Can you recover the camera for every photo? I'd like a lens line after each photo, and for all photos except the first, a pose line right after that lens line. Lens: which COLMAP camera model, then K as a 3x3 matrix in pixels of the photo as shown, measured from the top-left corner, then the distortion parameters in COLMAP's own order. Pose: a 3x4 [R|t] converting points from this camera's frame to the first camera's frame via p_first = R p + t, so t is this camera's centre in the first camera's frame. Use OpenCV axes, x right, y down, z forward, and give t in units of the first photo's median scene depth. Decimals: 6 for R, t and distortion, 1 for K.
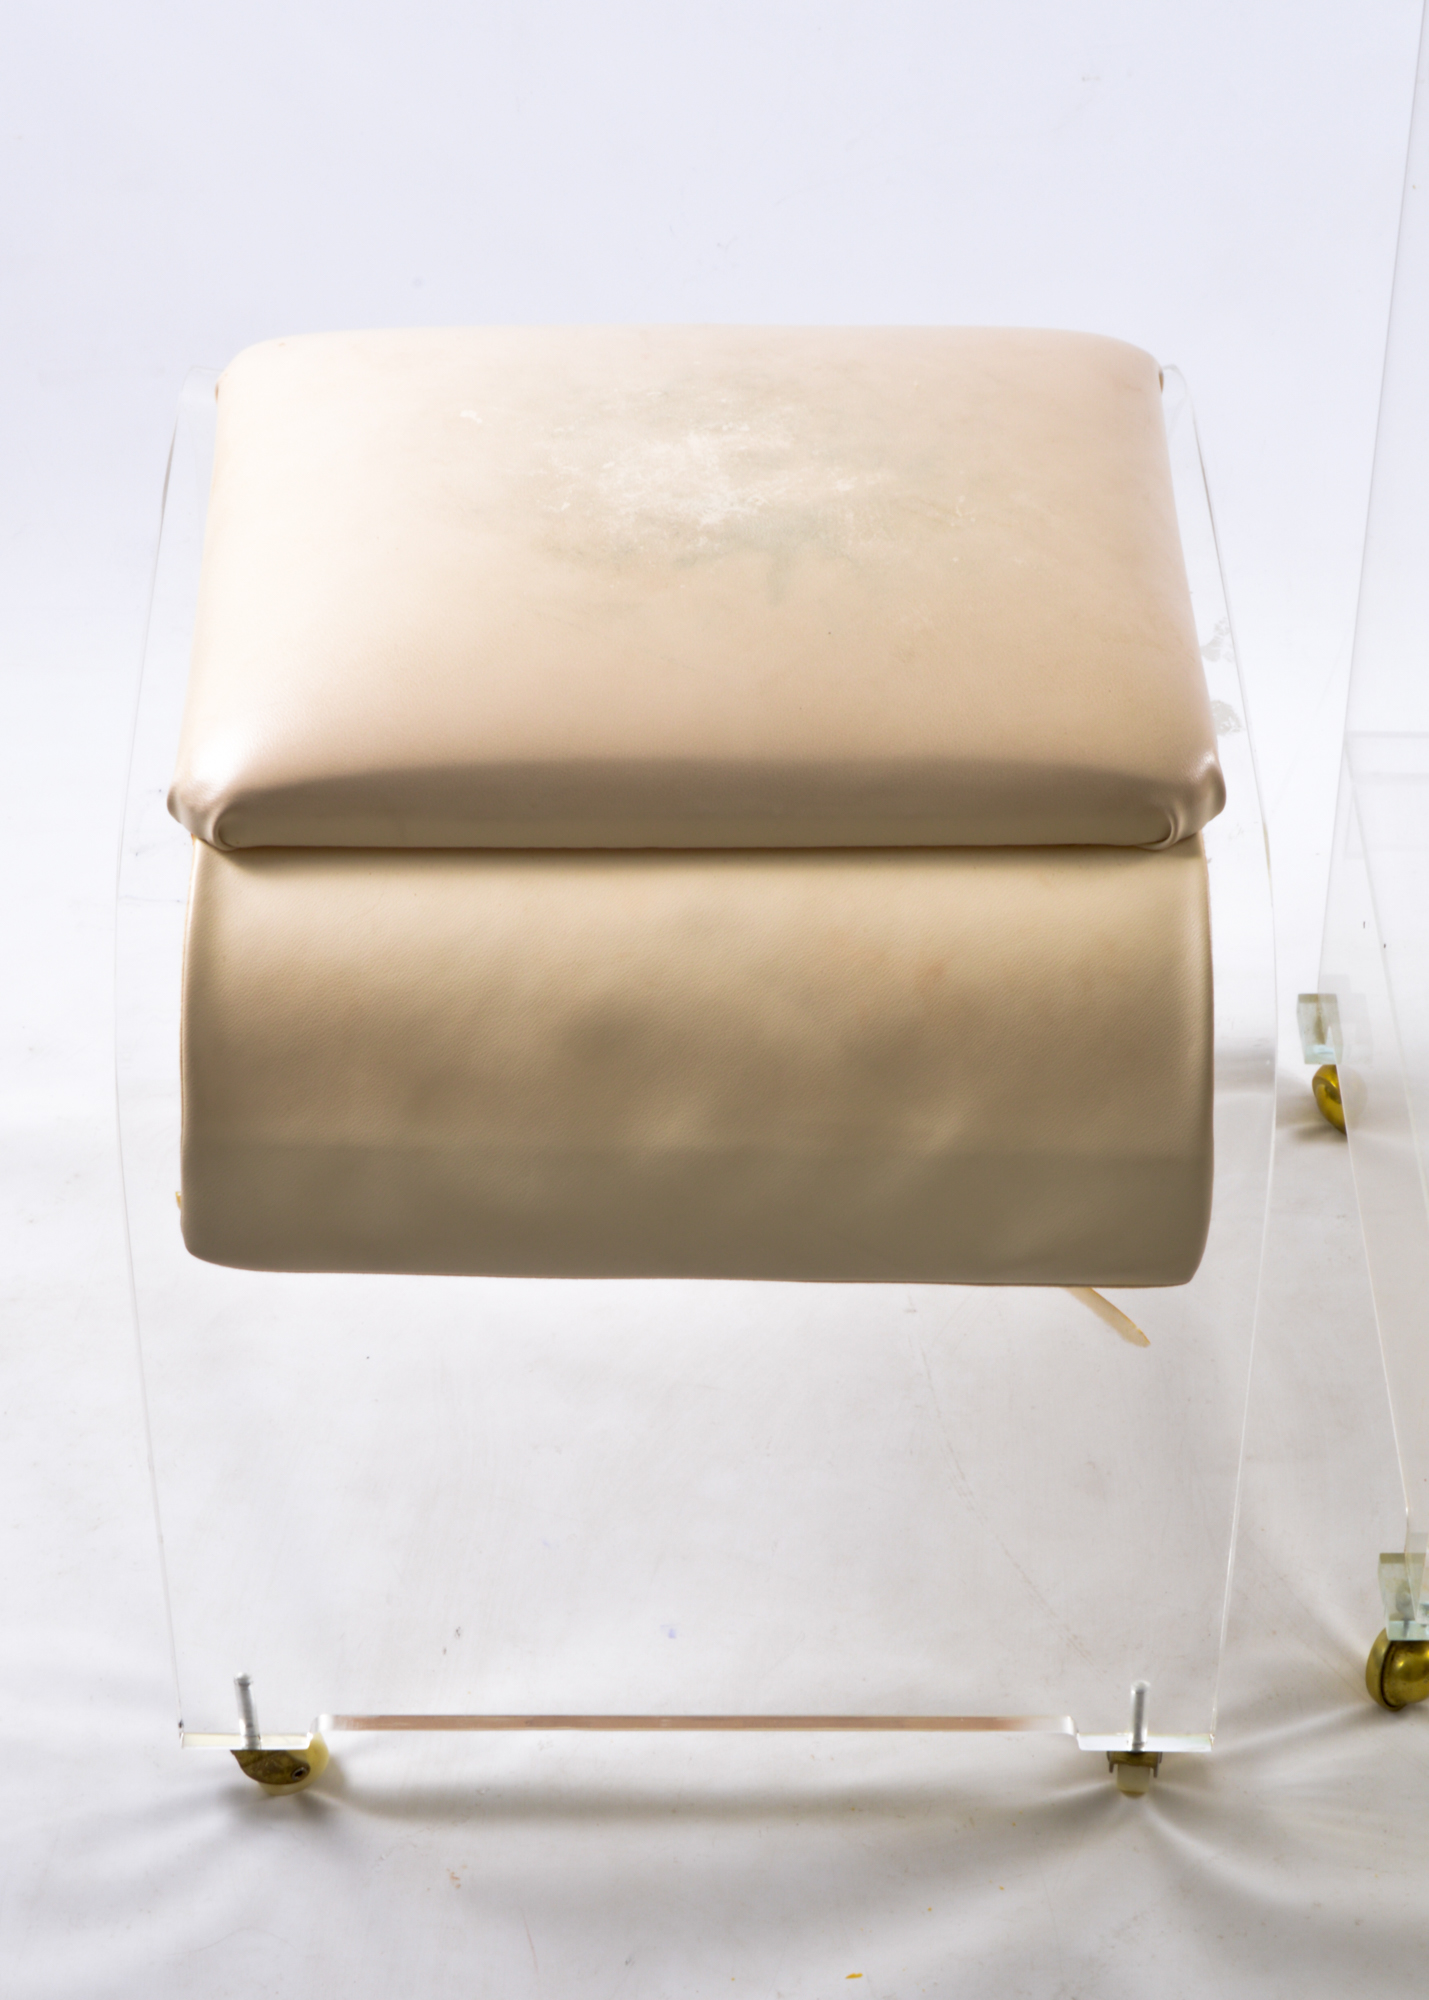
lens RADIAL K [[4678.4, 0, 714.5], [0, 4678.4, 1000.0], [0, 0, 1]] dist [-0.054855, -0.544697]
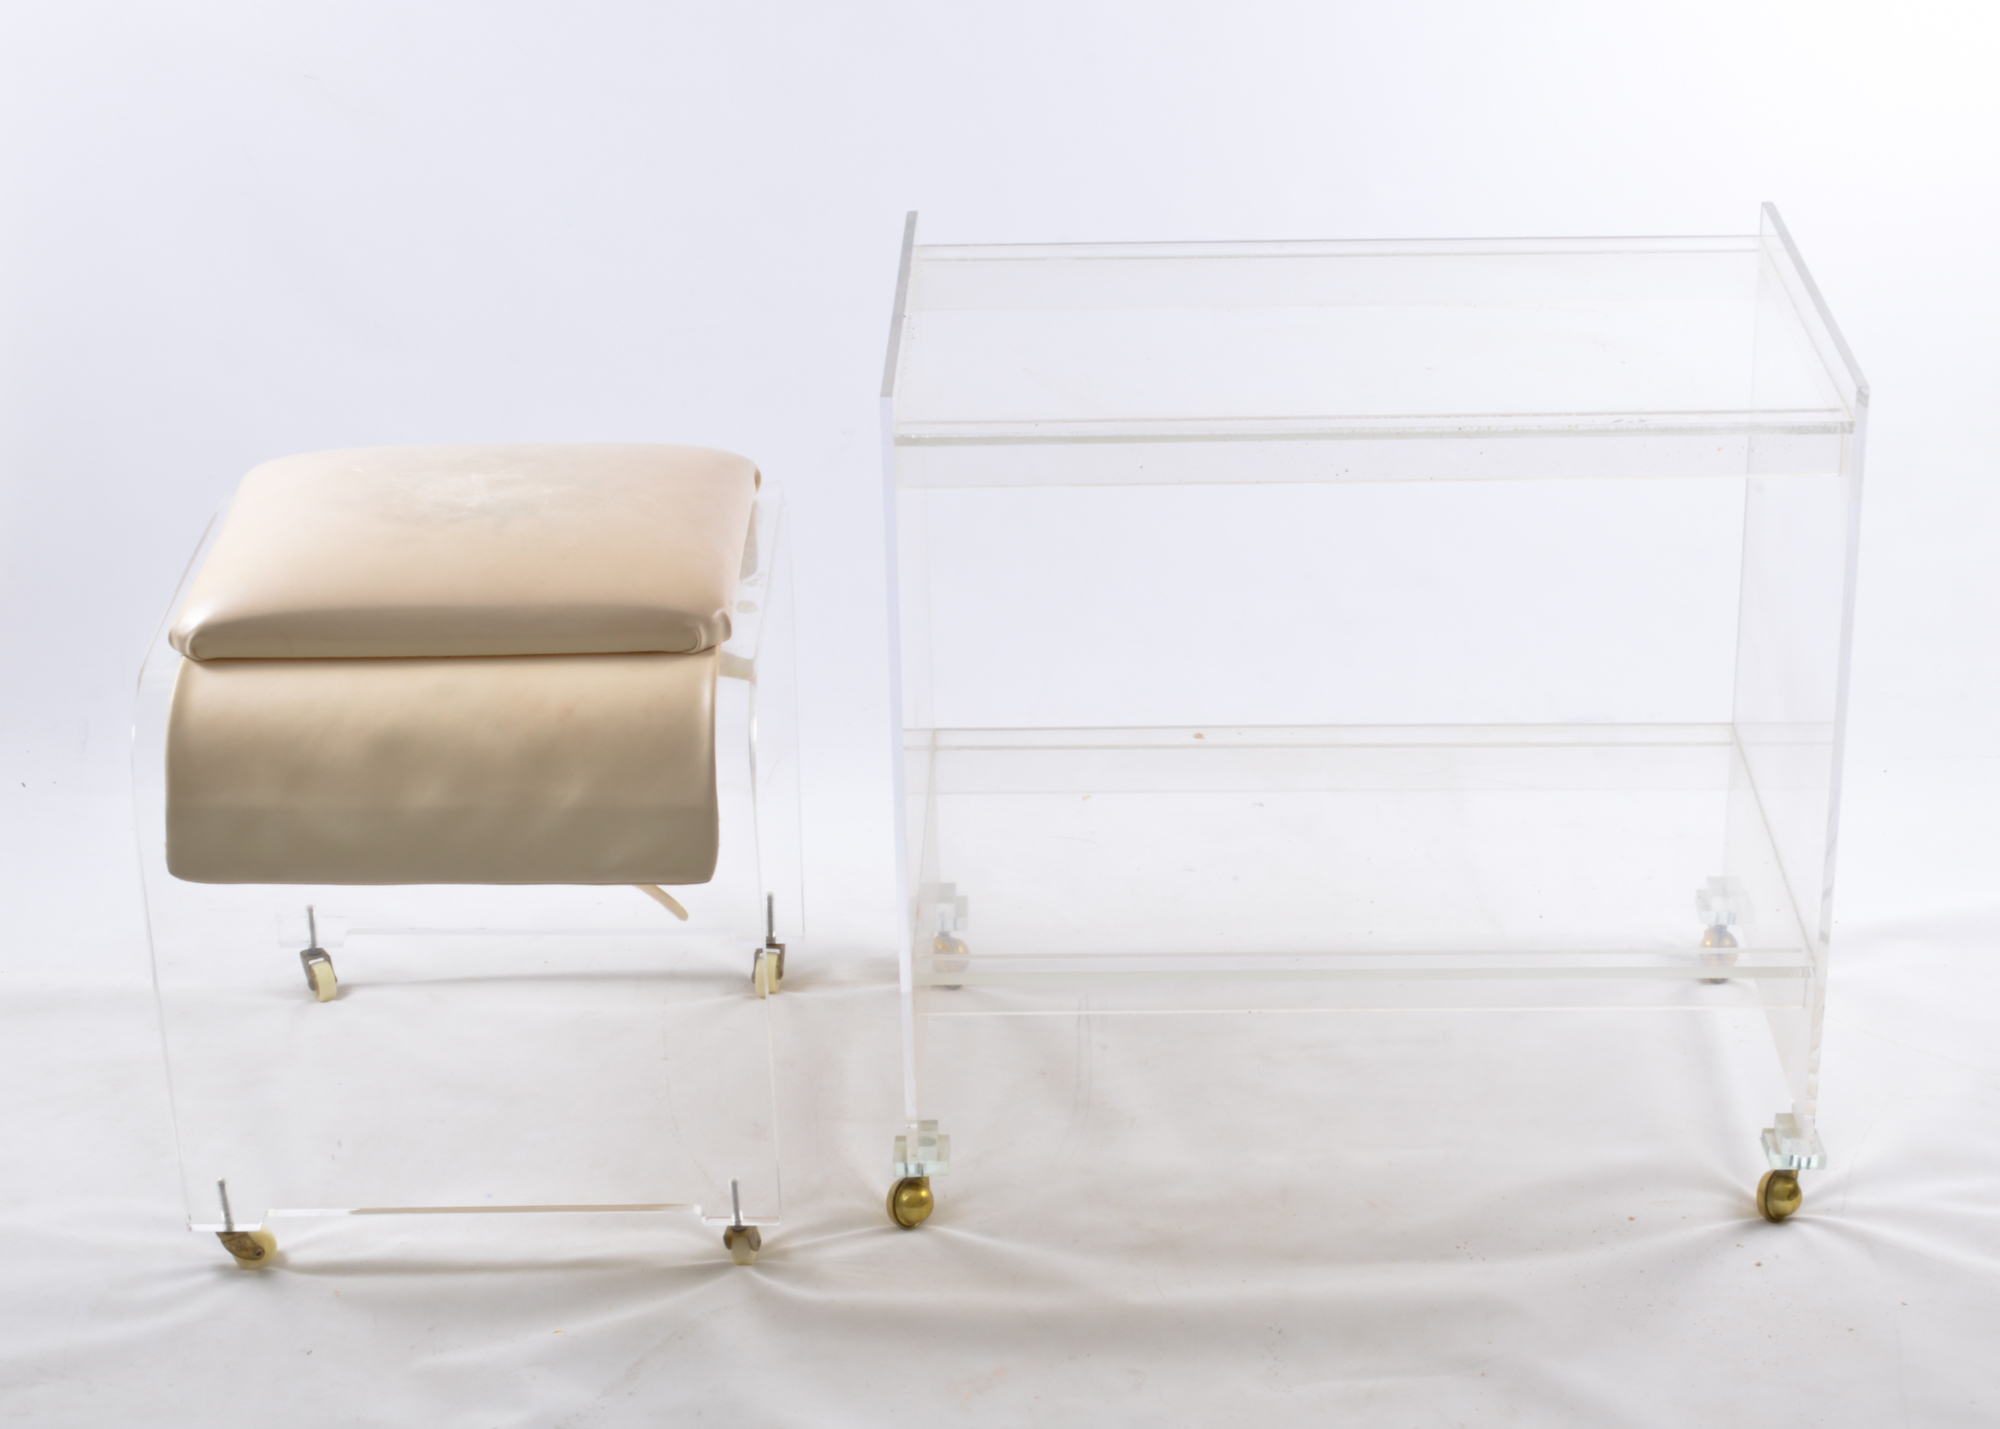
lens RADIAL K [[3796.1, 0, 1000.0], [0, 3796.1, 714.5], [0, 0, 1]] dist [-0.018177, 0.121699]
pose [[0.999720, -0.014882, -0.018397, 0.243414], [0.009908, 0.969293, -0.245709, 0.363430], [0.021488, 0.245458, 0.969169, -0.460422]]
